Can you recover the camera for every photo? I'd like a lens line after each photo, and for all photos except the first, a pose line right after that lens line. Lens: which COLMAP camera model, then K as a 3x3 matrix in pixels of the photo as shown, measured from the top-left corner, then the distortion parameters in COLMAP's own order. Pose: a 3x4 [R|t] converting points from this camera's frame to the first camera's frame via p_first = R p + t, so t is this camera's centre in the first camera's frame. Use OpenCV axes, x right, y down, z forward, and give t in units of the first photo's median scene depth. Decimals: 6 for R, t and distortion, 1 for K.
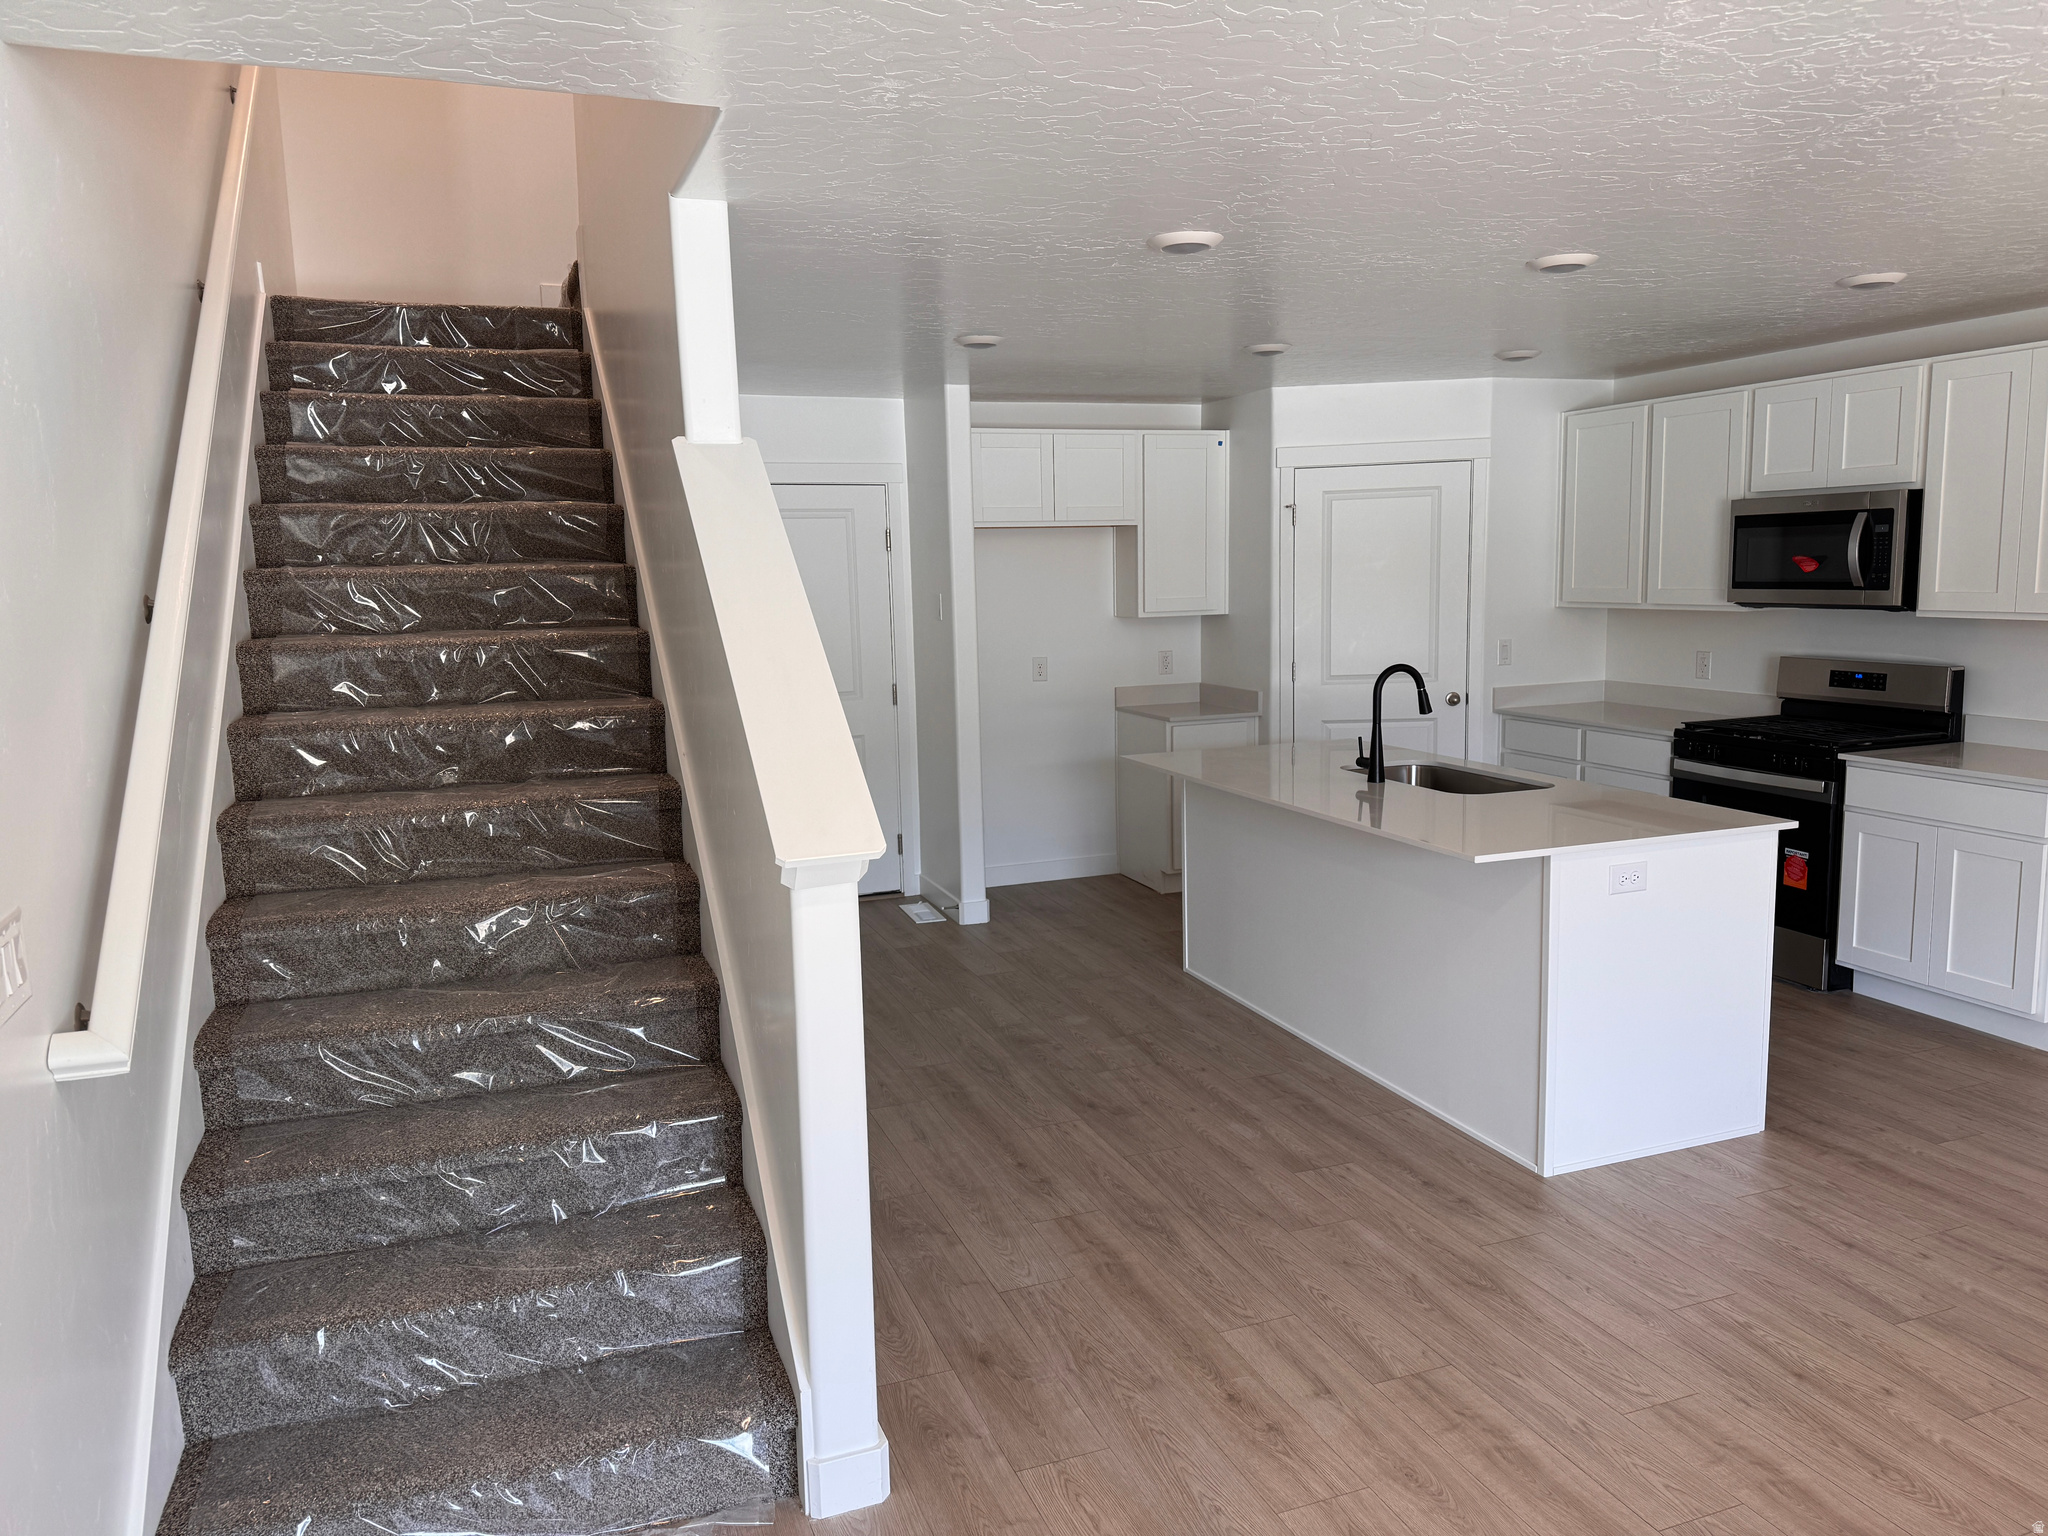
lens RADIAL K [[1413.2, 0, 1024.0], [0, 1413.2, 768.0], [0, 0, 1]] dist [0.008726, -0.035615]
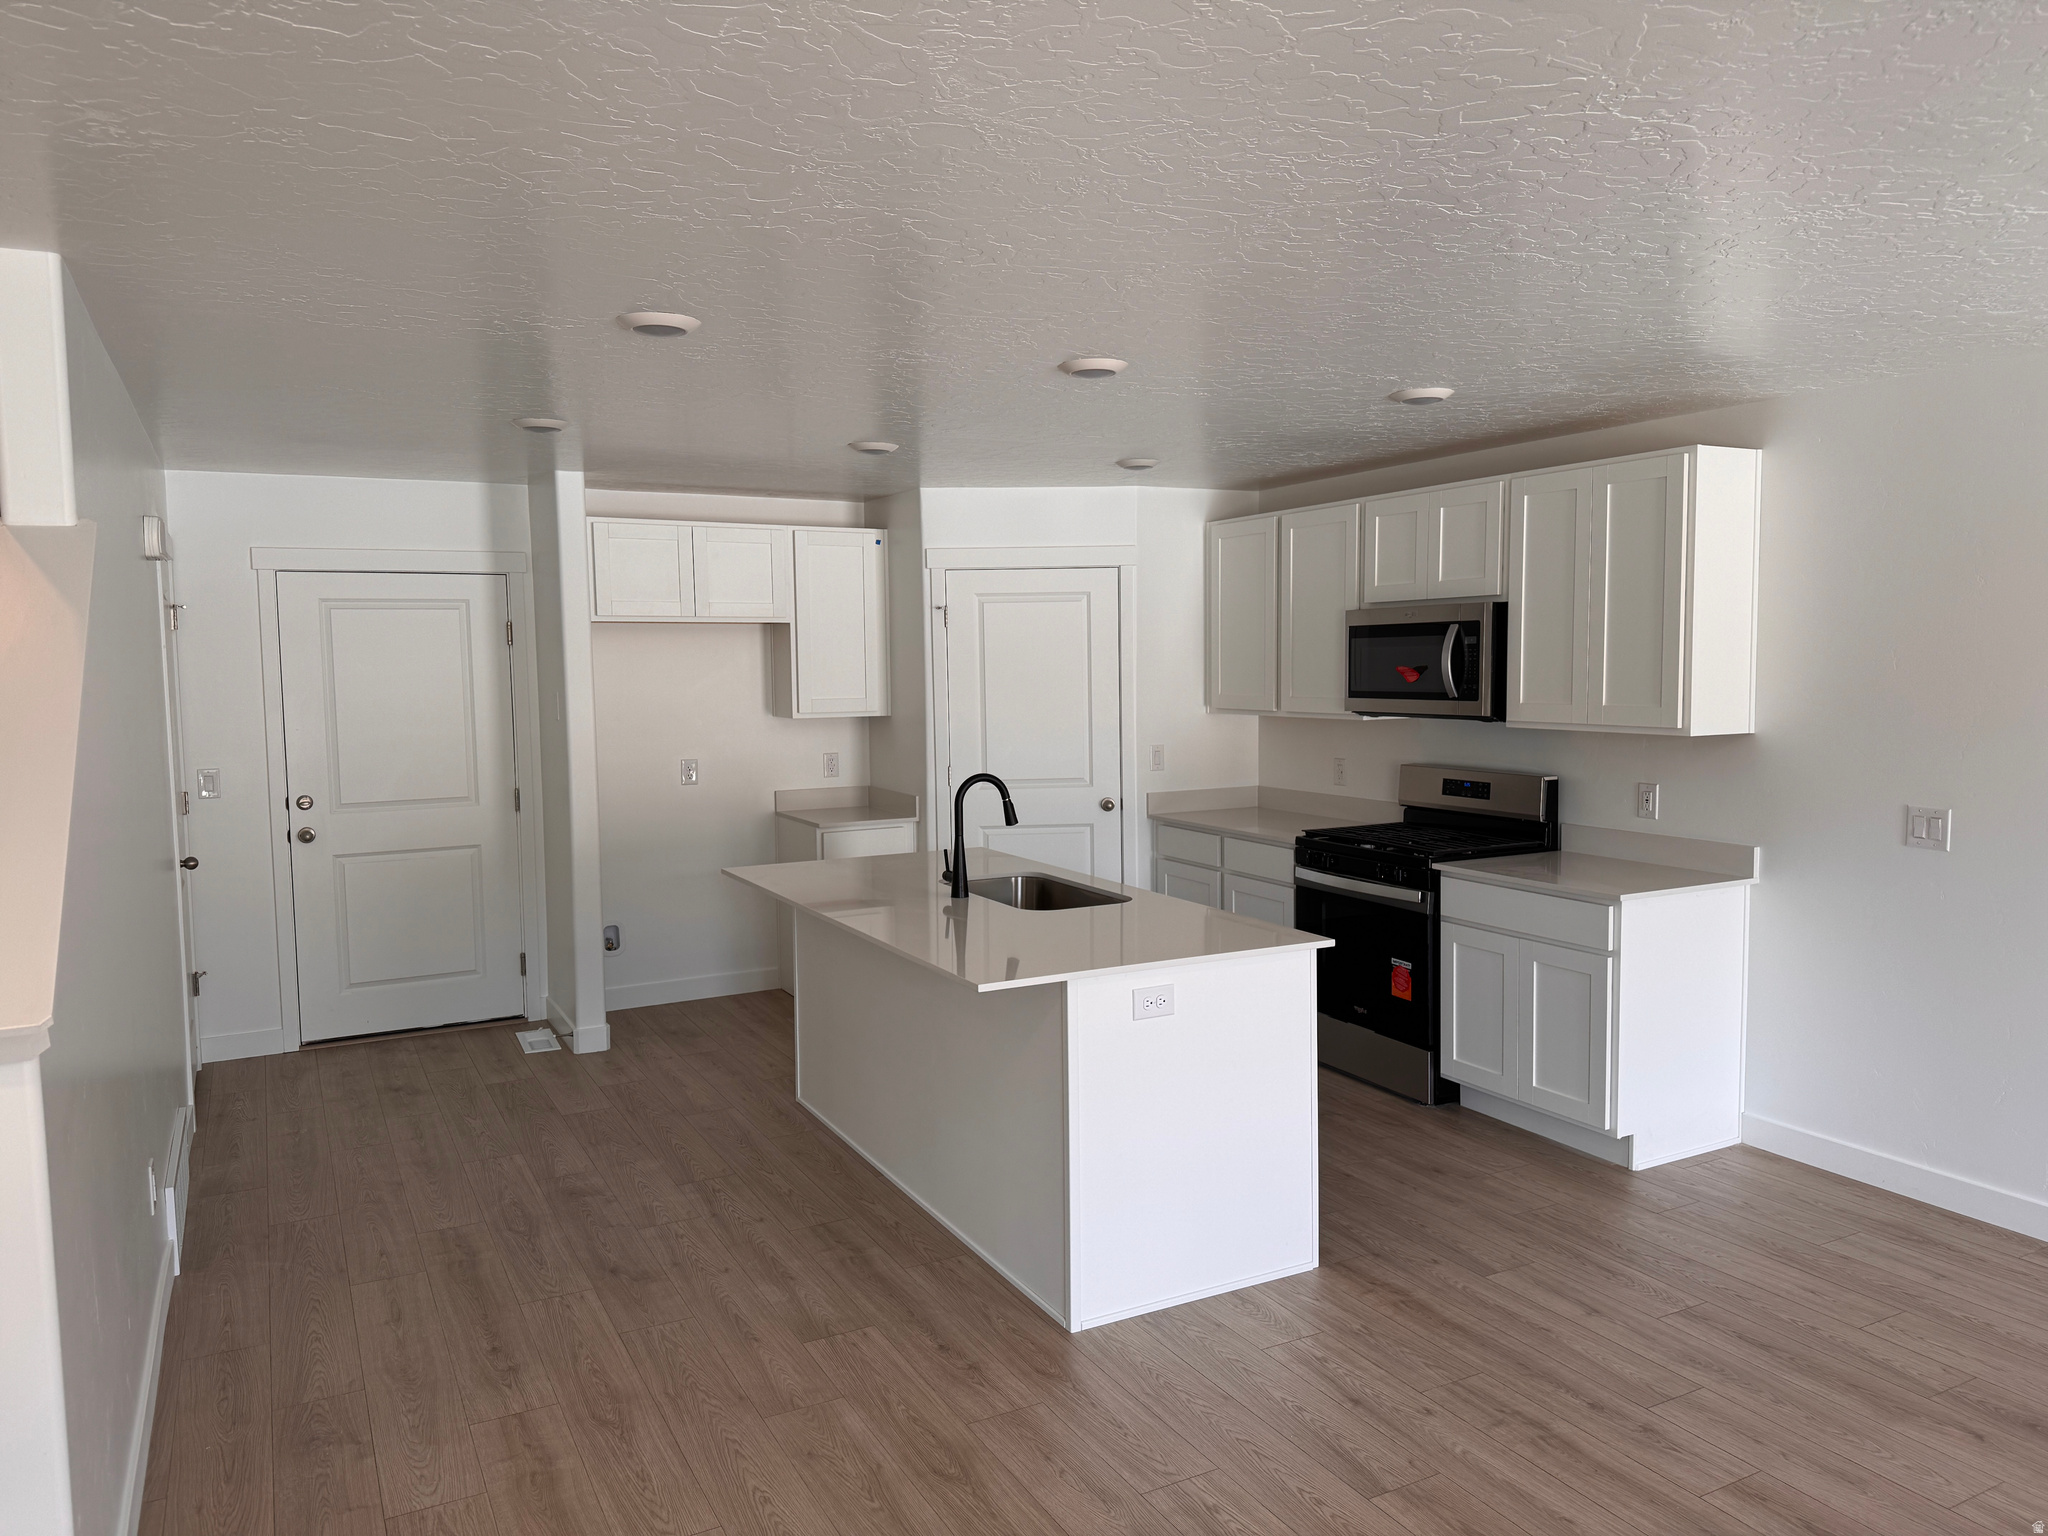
lens RADIAL K [[1418.3, 0, 1046.3], [0, 1418.3, 762.1], [0, 0, 1]] dist [0.105104, -0.179334]
pose [[0.988798, 0.004052, 0.149204, 0.154638], [0.006692, 0.997422, -0.071440, -0.011300], [-0.149109, 0.071638, 0.986222, 0.038139]]
